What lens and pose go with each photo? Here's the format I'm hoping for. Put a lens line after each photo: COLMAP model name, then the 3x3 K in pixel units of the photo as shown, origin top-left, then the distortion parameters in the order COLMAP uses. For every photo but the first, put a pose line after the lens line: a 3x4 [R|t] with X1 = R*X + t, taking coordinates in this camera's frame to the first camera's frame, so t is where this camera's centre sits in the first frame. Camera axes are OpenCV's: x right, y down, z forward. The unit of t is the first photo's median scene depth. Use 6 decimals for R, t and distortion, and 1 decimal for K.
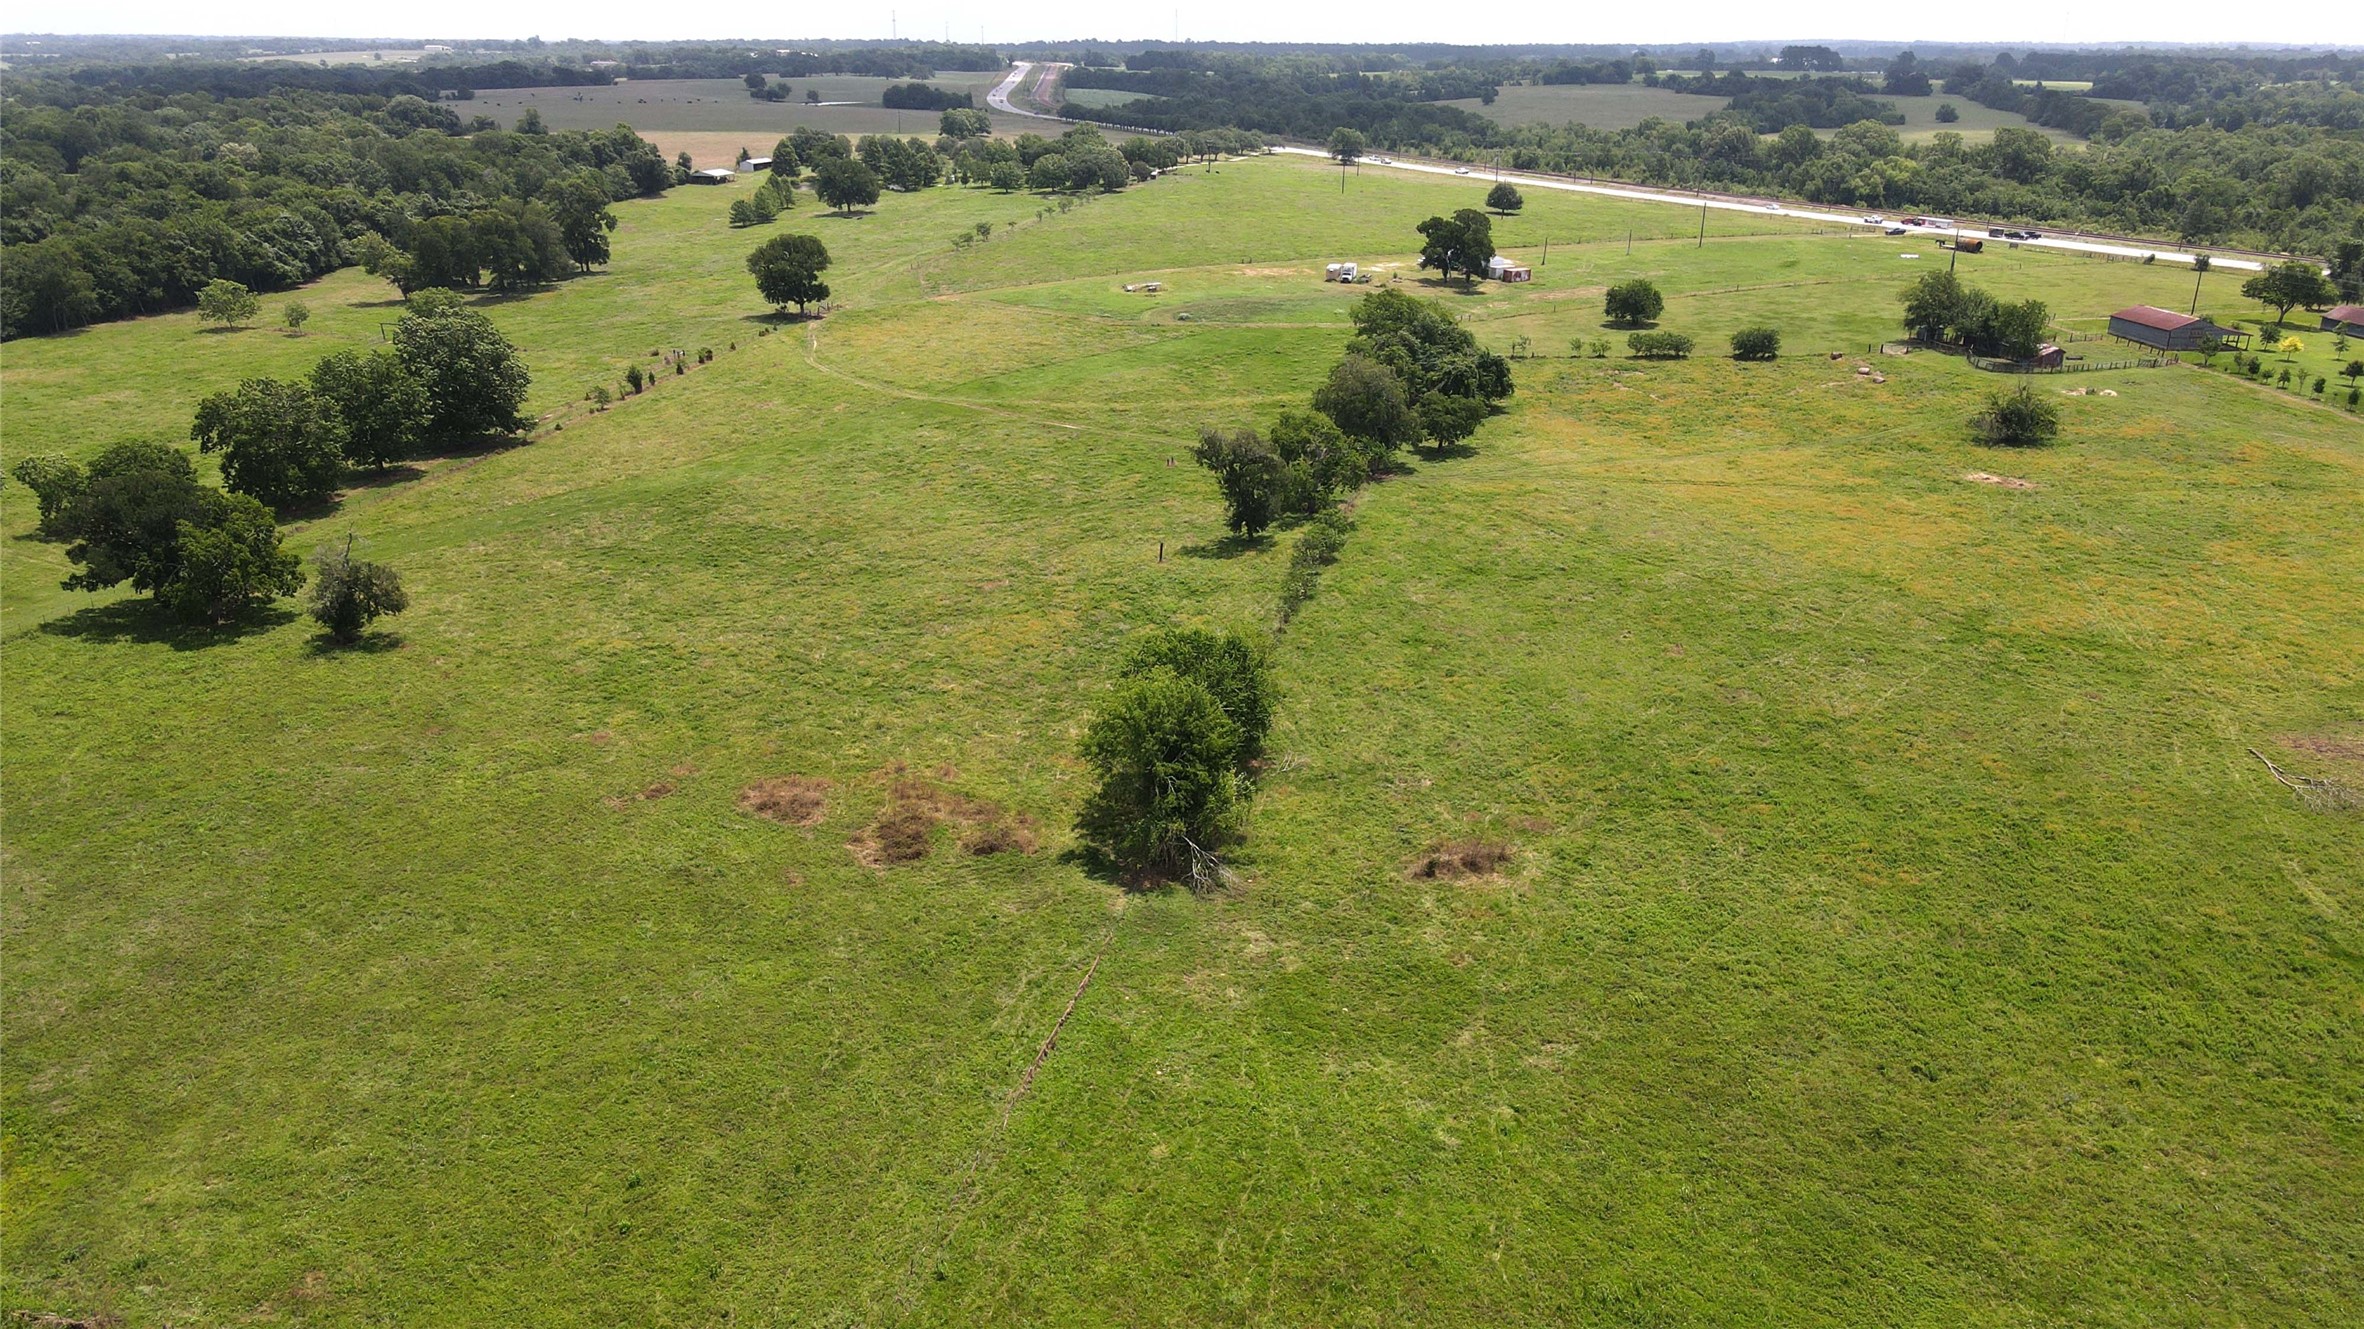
lens RADIAL K [[1738.2, 0, 1197.3], [0, 1738.2, 652.4], [0, 0, 1]] dist [-0.005343, 0.031681]
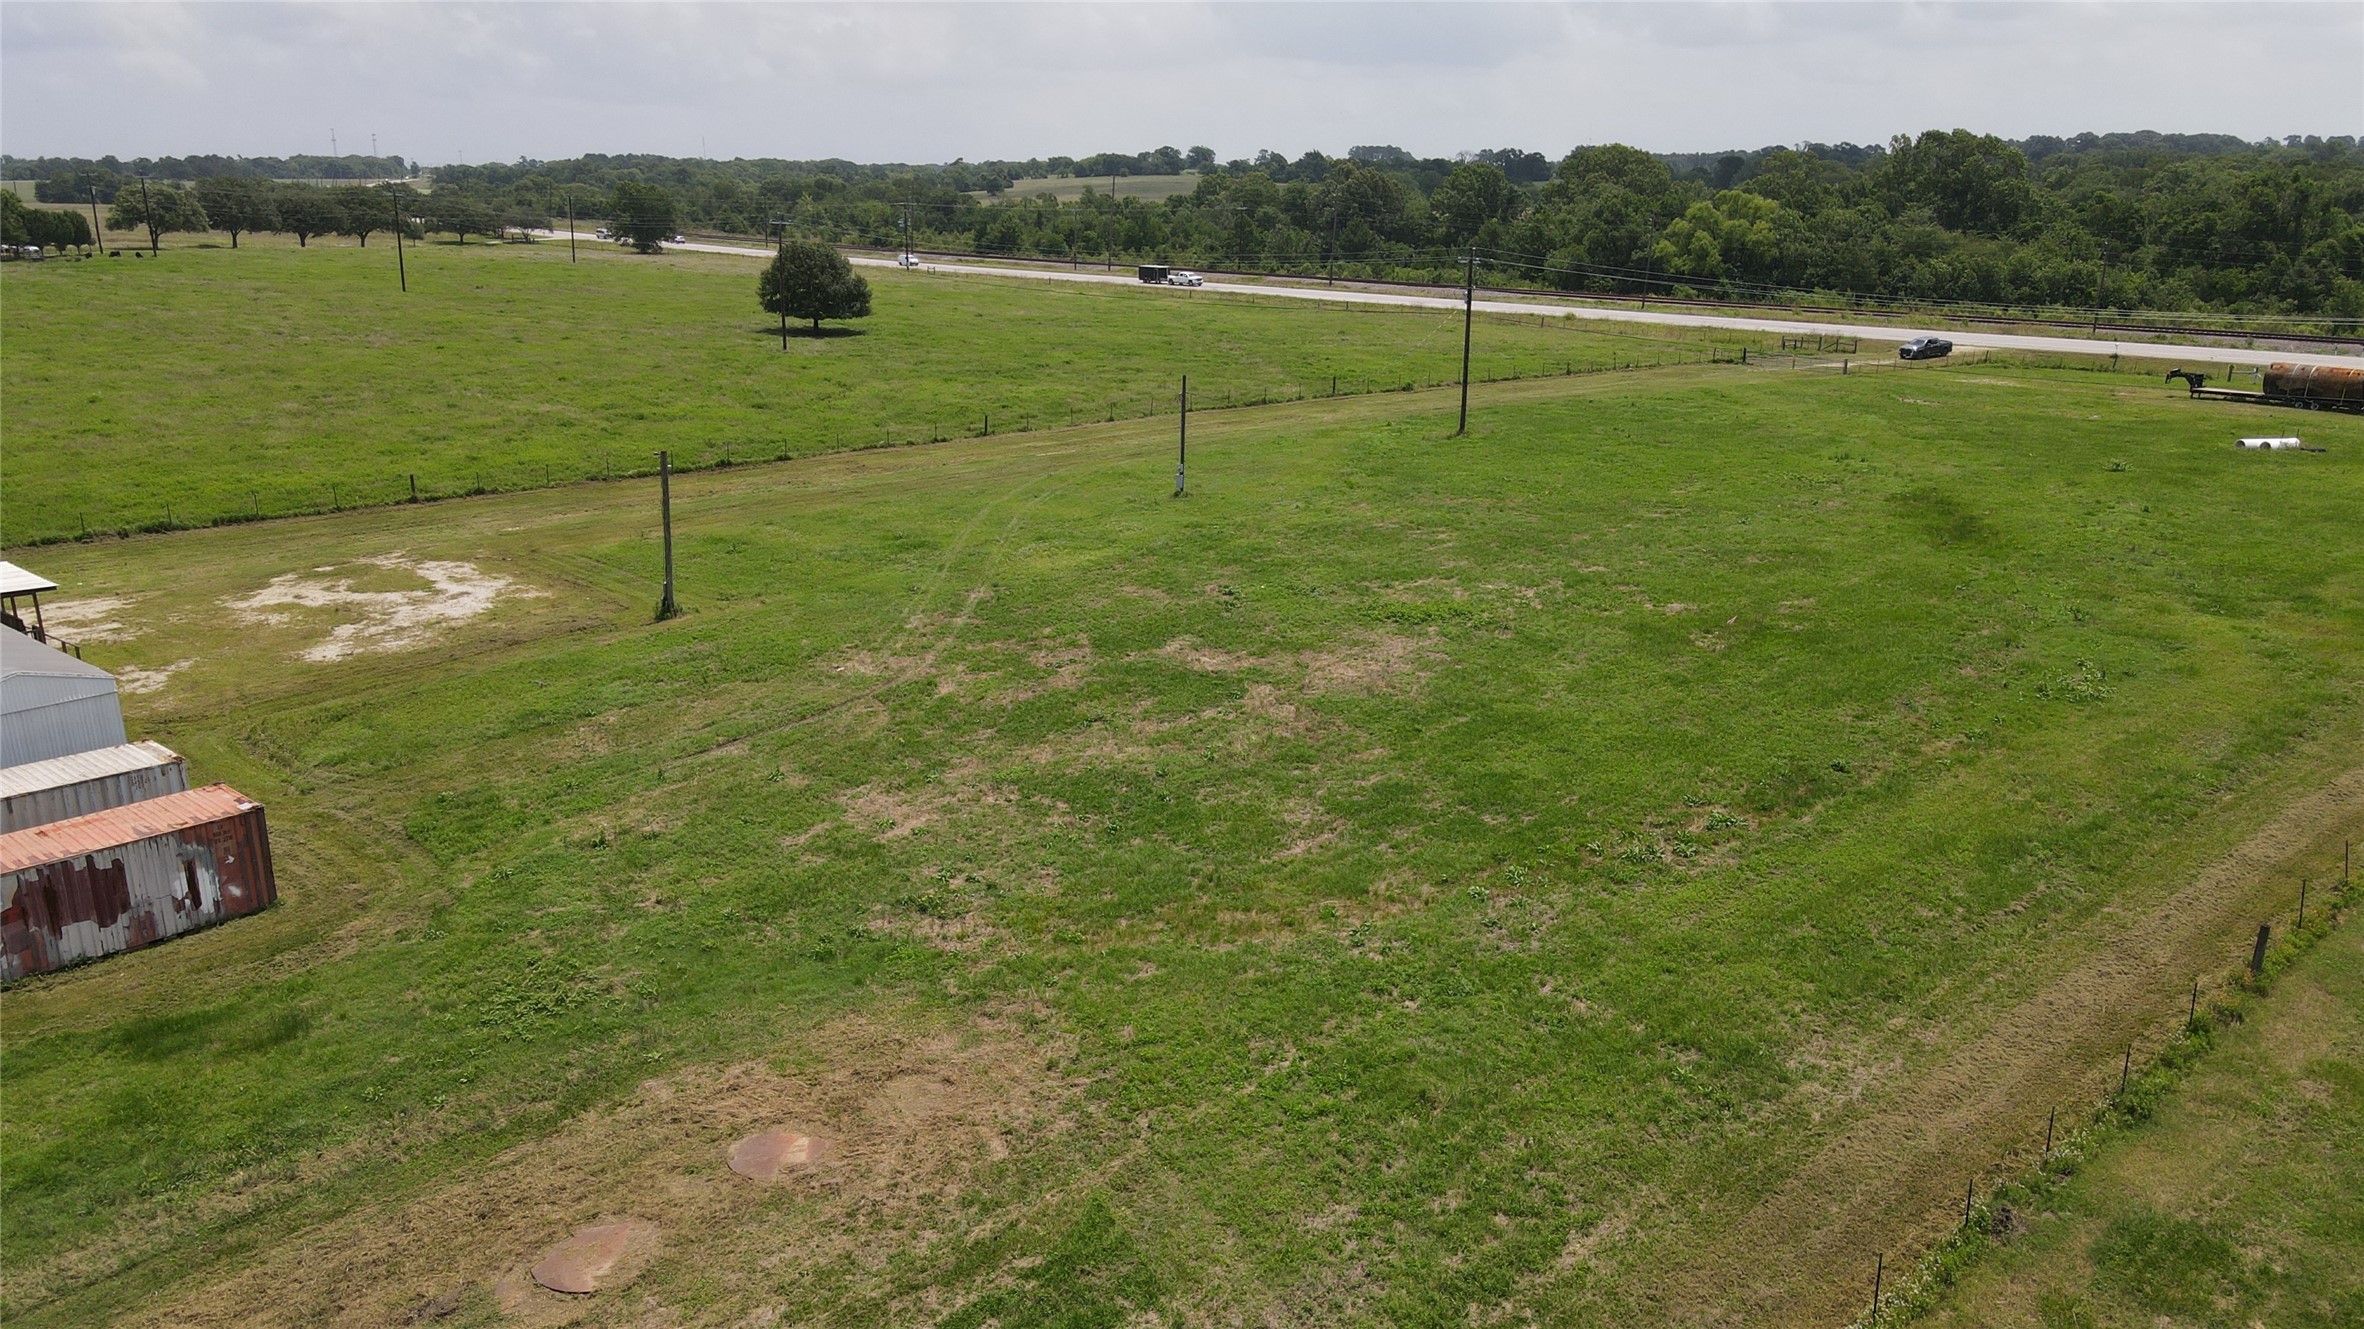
lens RADIAL K [[1738.2, 0, 1183.9], [0, 1738.2, 656.5], [0, 0, 1]] dist [-0.005343, 0.031681]
pose [[0.973761, -0.070388, 0.216413, 0.297020], [0.085590, 0.994419, -0.061680, -0.289393], [-0.210864, 0.078584, 0.974352, 1.172021]]
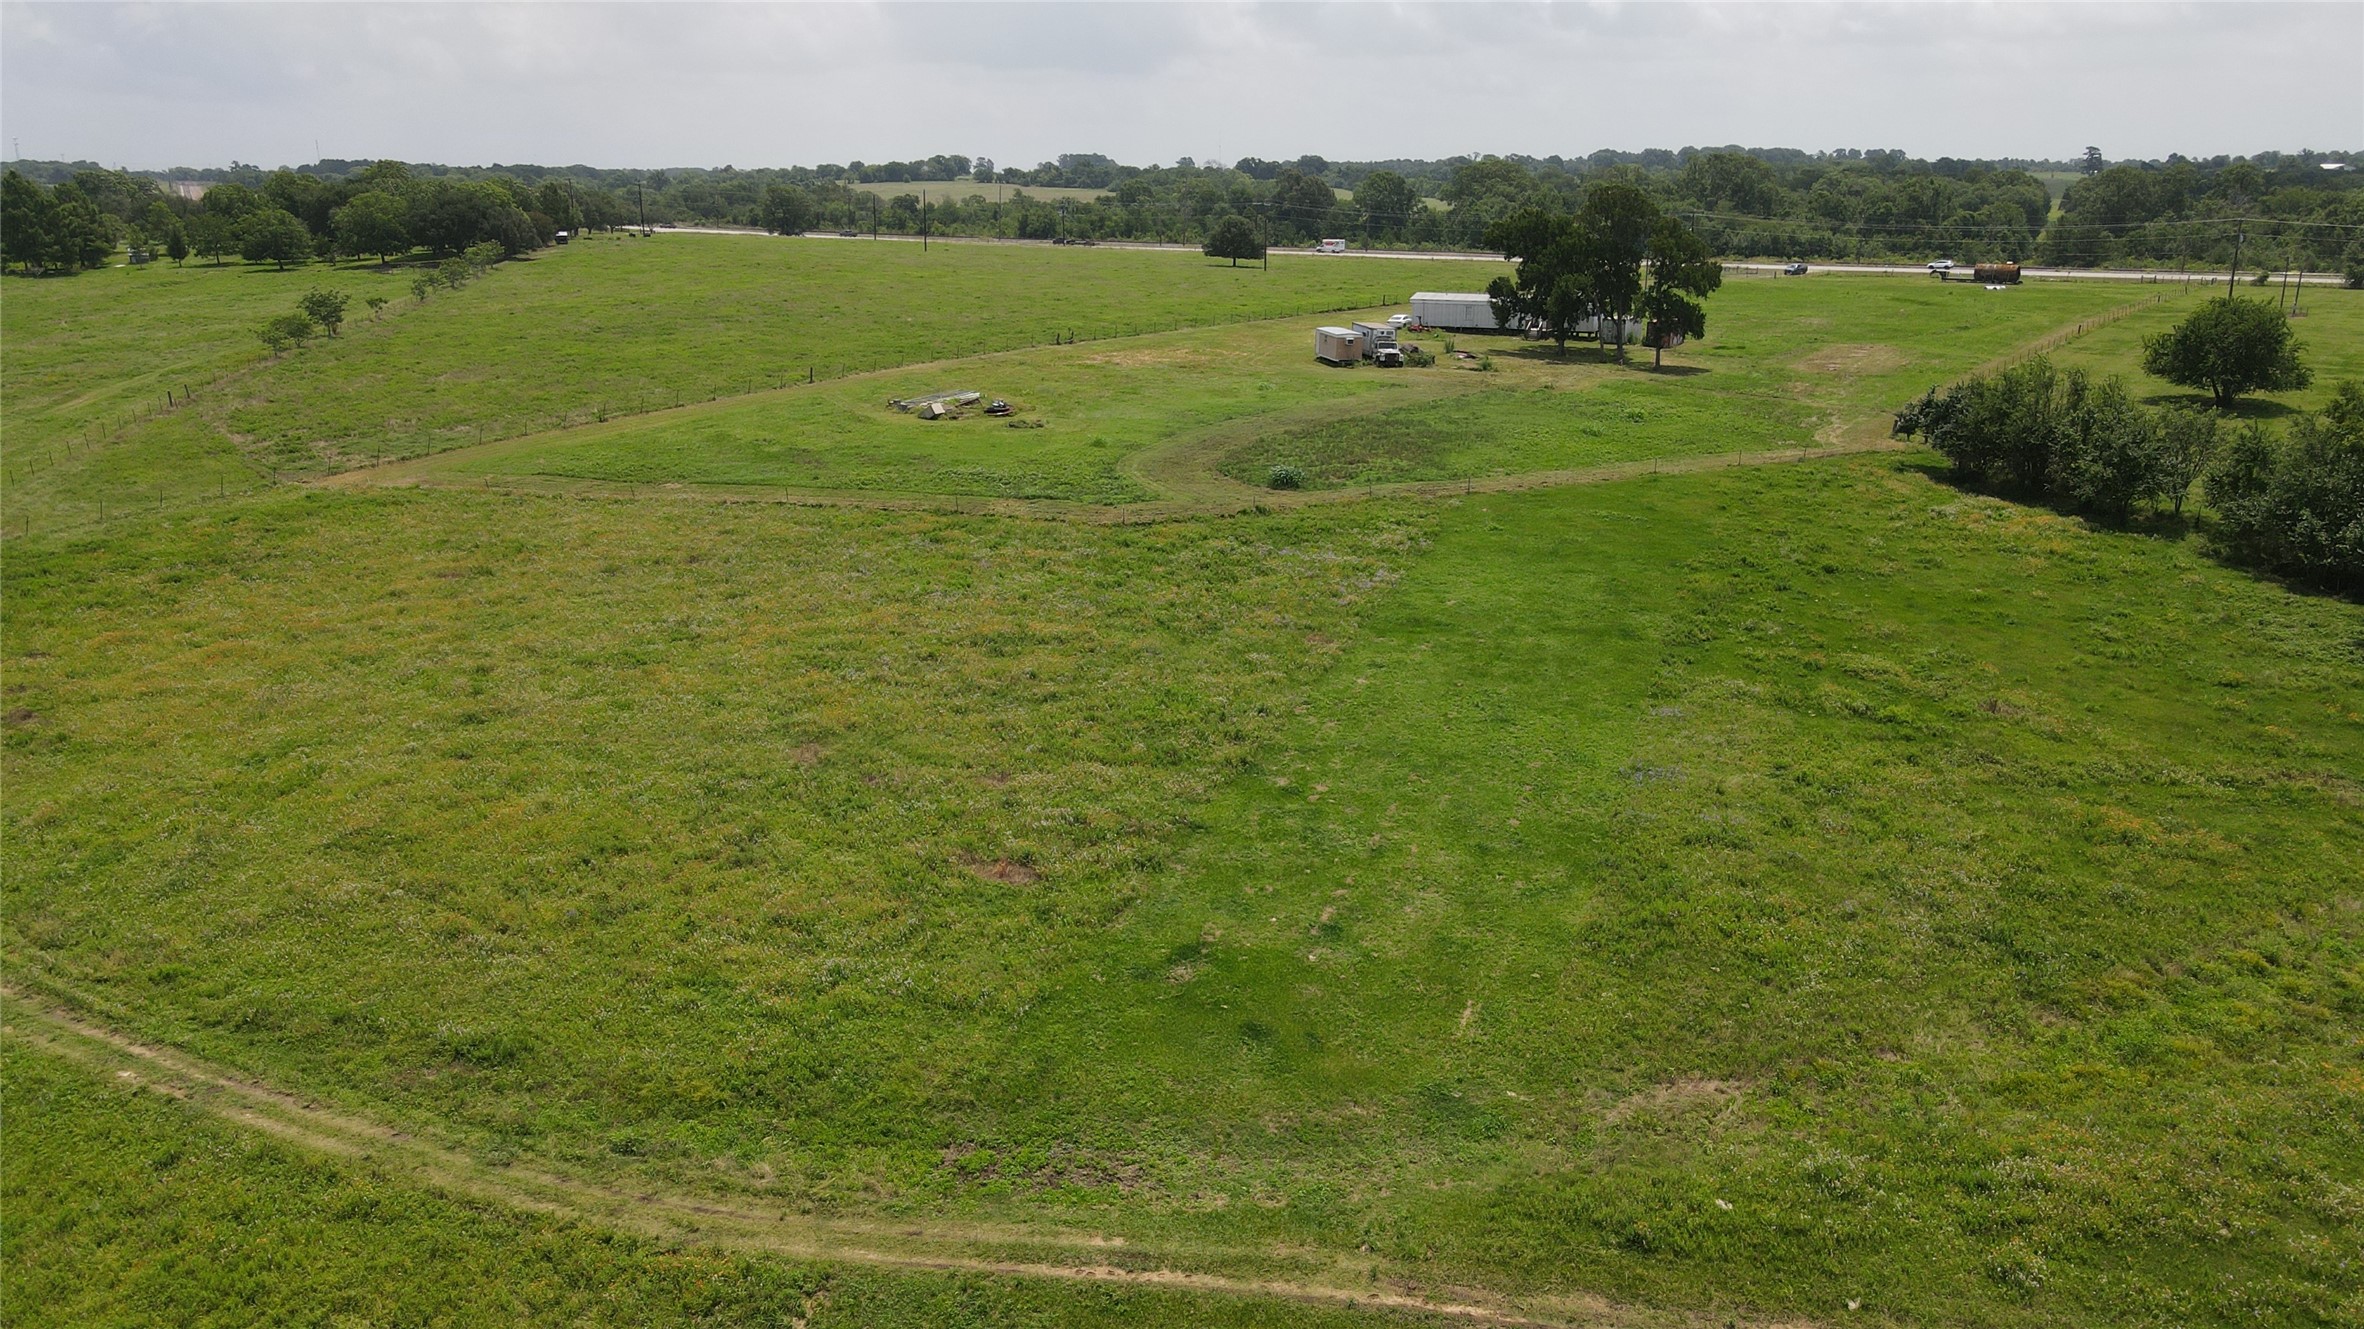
lens RADIAL K [[1738.2, 0, 1182.3], [0, 1738.2, 649.5], [0, 0, 1]] dist [-0.005343, 0.031681]
pose [[0.903510, -0.121461, 0.410995, -0.179322], [0.152716, 0.987293, -0.043949, -0.175307], [-0.400434, 0.102473, 0.910578, 0.839981]]
